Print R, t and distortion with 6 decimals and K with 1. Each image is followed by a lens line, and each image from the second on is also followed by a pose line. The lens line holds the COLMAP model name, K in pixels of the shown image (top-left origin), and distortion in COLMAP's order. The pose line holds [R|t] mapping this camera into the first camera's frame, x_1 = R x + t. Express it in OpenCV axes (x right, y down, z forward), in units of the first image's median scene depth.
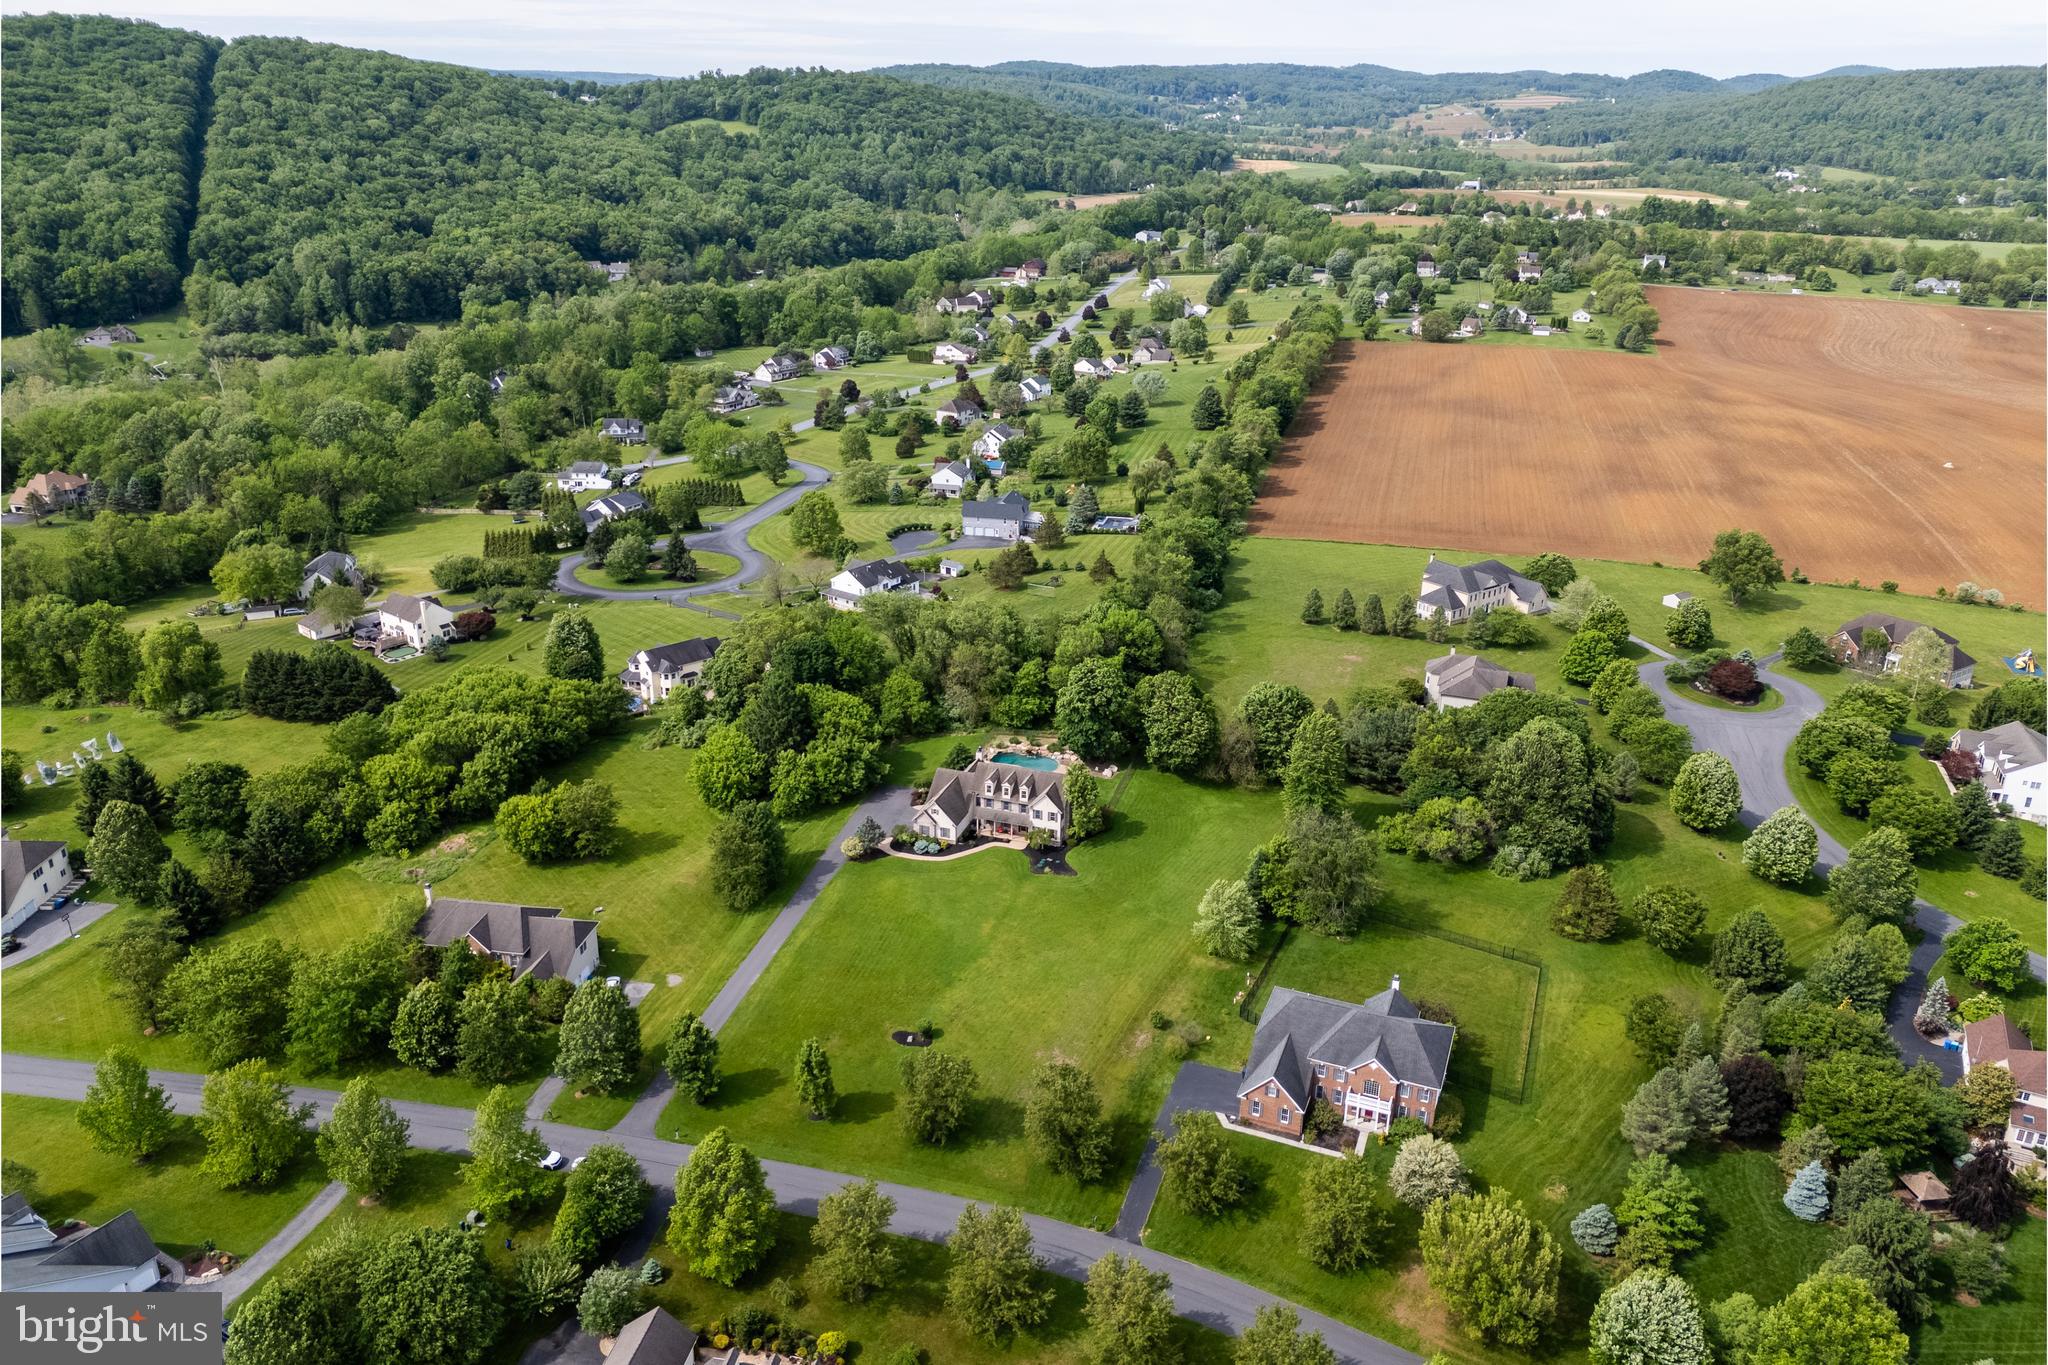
lens RADIAL K [[1491.9, 0, 1024.0], [0, 1491.9, 682.5], [0, 0, 1]] dist [0.070430, -0.076616]
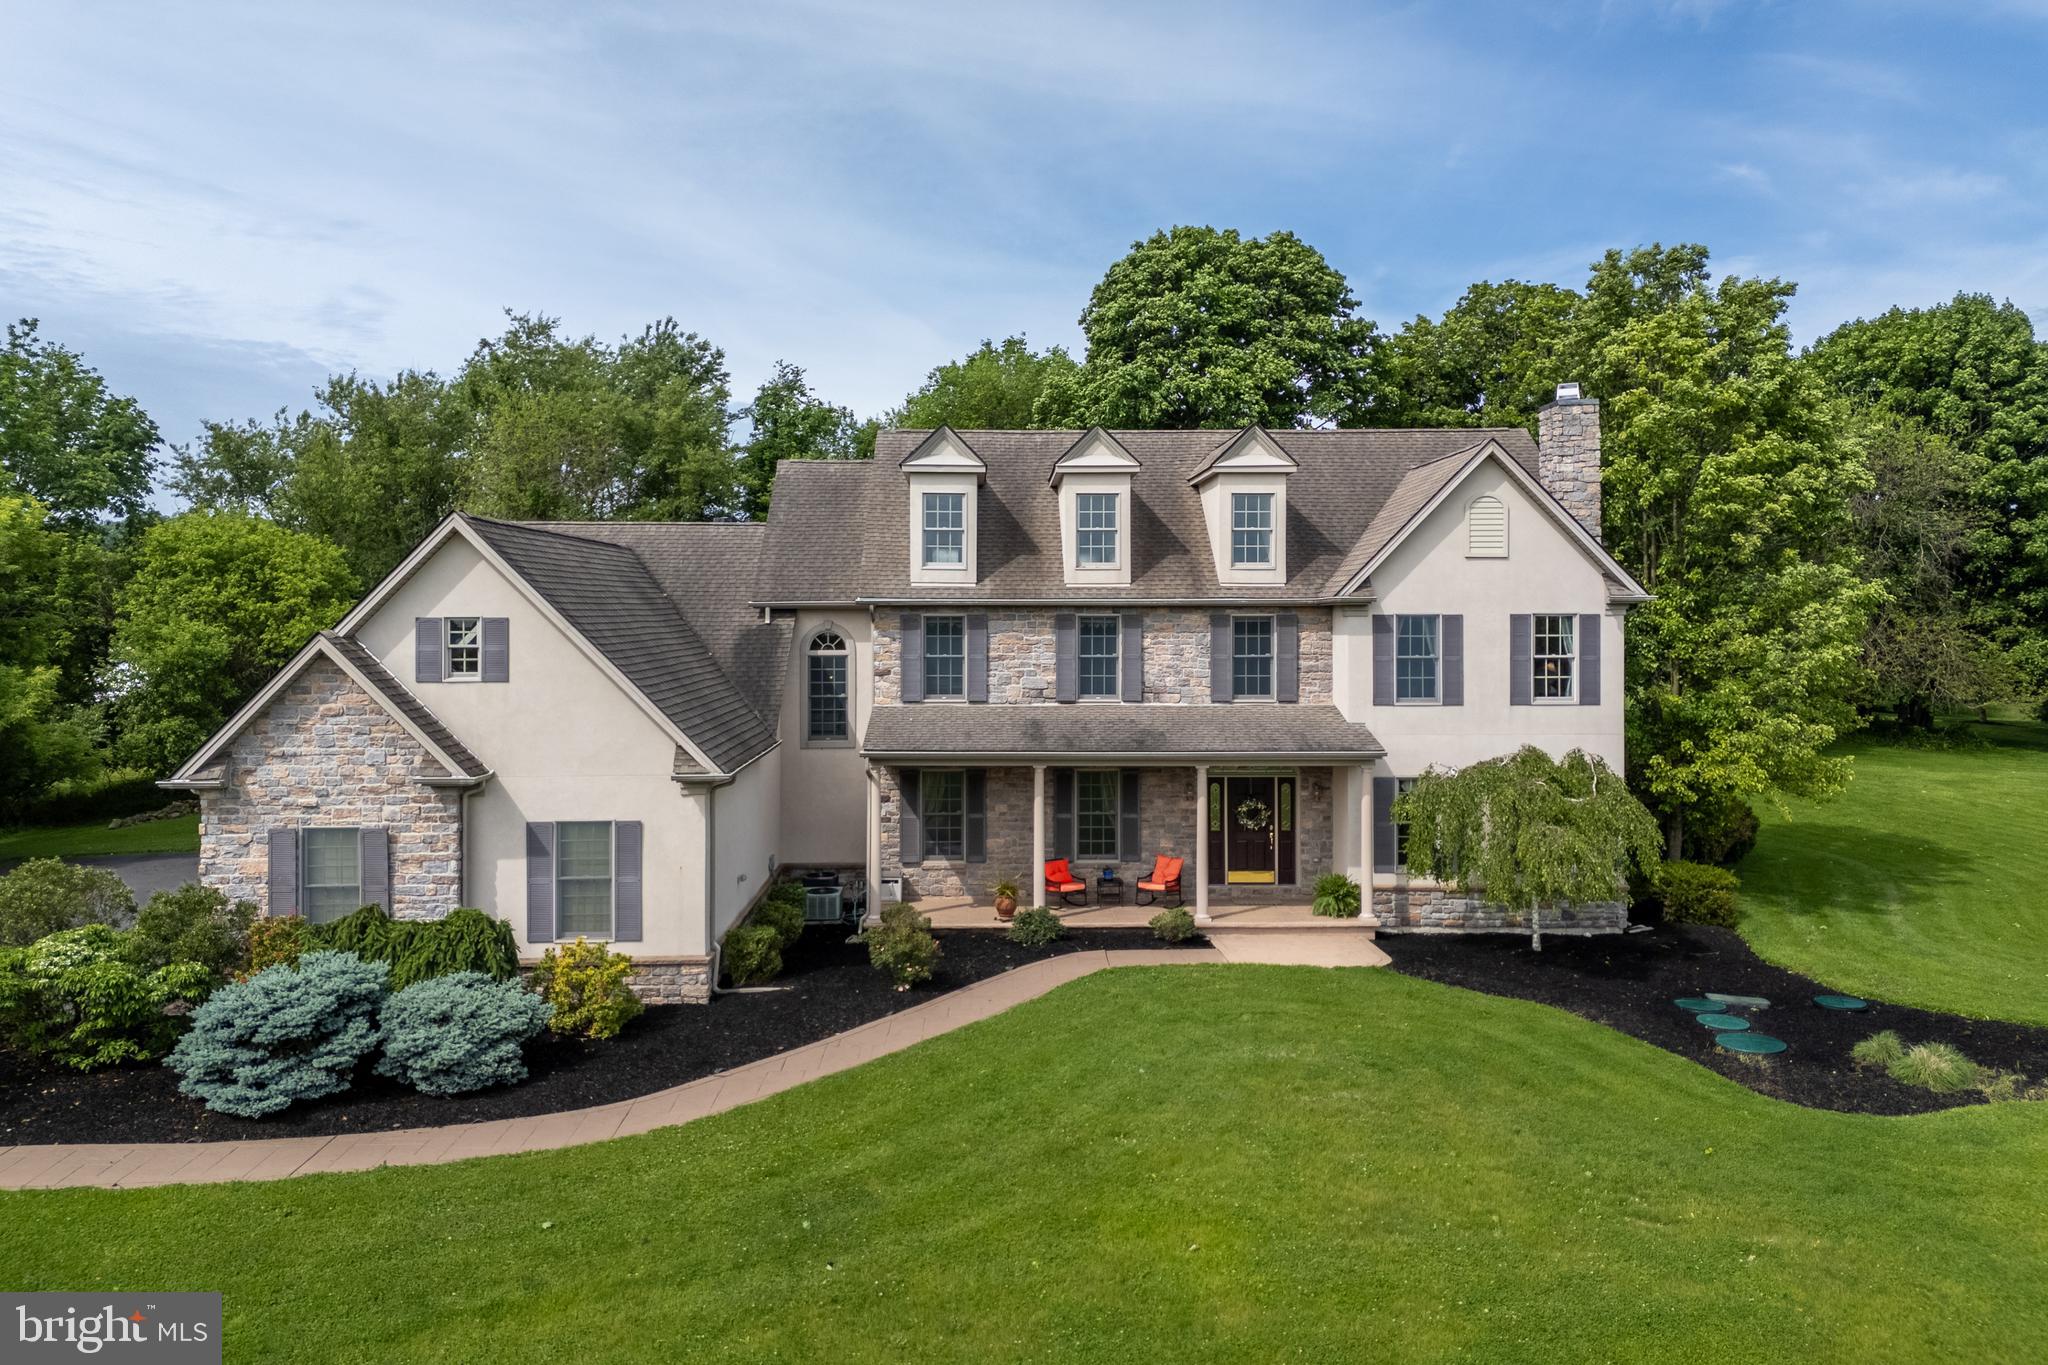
lens RADIAL K [[1491.9, 0, 1024.0], [0, 1491.9, 682.5], [0, 0, 1]] dist [0.070430, -0.076616]
pose [[0.936721, -0.025393, 0.349154, -0.038959], [0.138029, 0.943359, -0.301699, 0.079030], [-0.321717, 0.330801, 0.887169, 0.593872]]
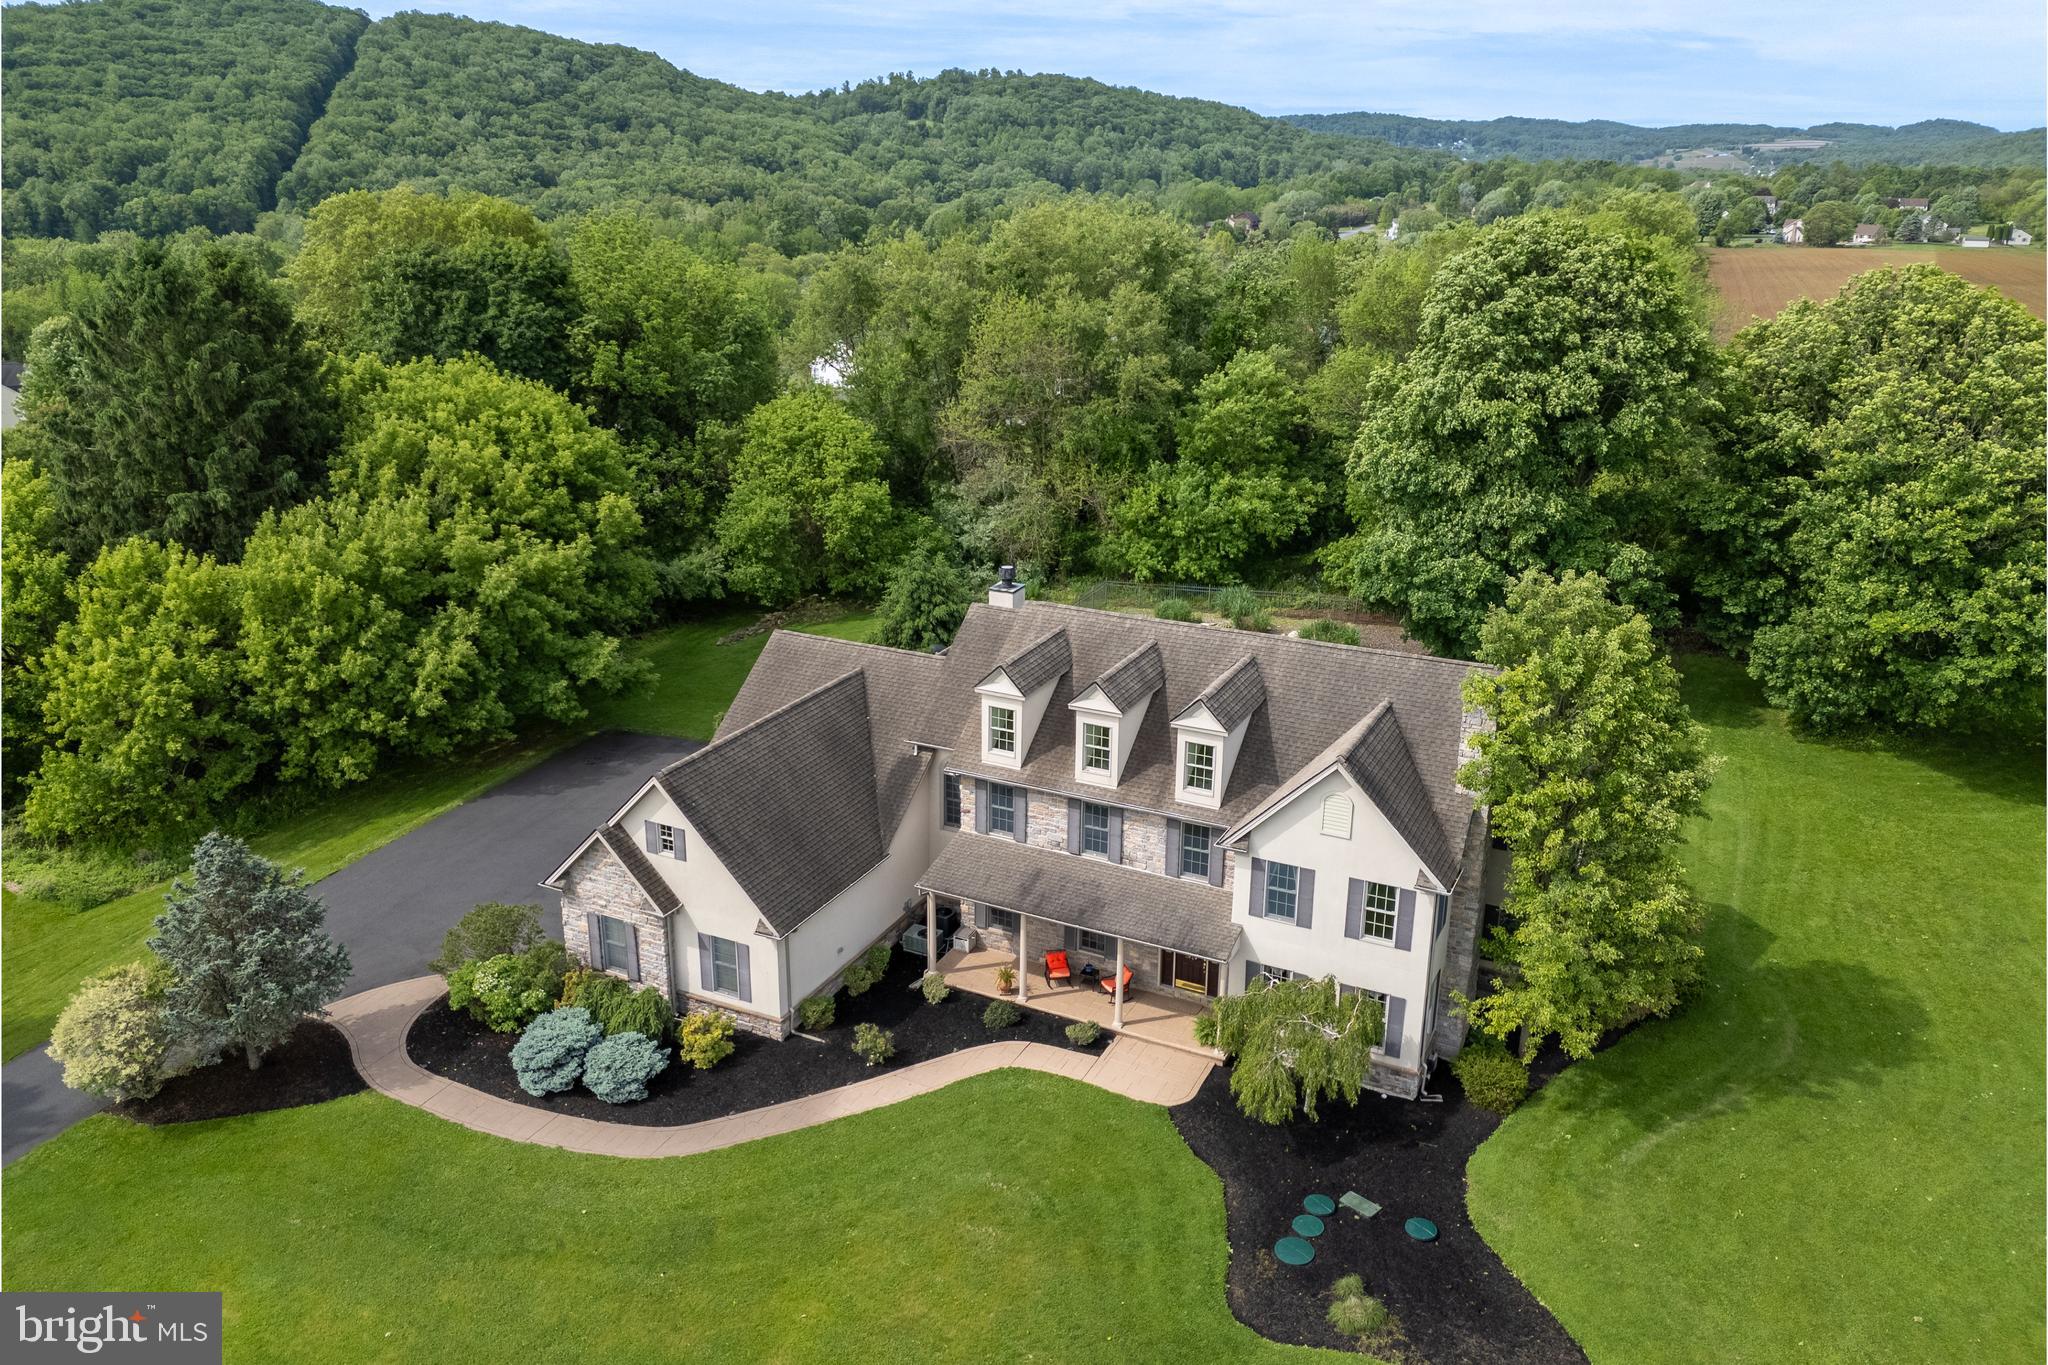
lens RADIAL K [[1508.8, 0, 1024.0], [0, 1508.8, 682.5], [0, 0, 1]] dist [0.065399, -0.063998]
pose [[0.991488, 0.040198, -0.123839, 0.000564], [-0.045653, 0.998094, -0.041530, 0.048465], [0.121933, 0.046830, 0.991433, 0.545615]]
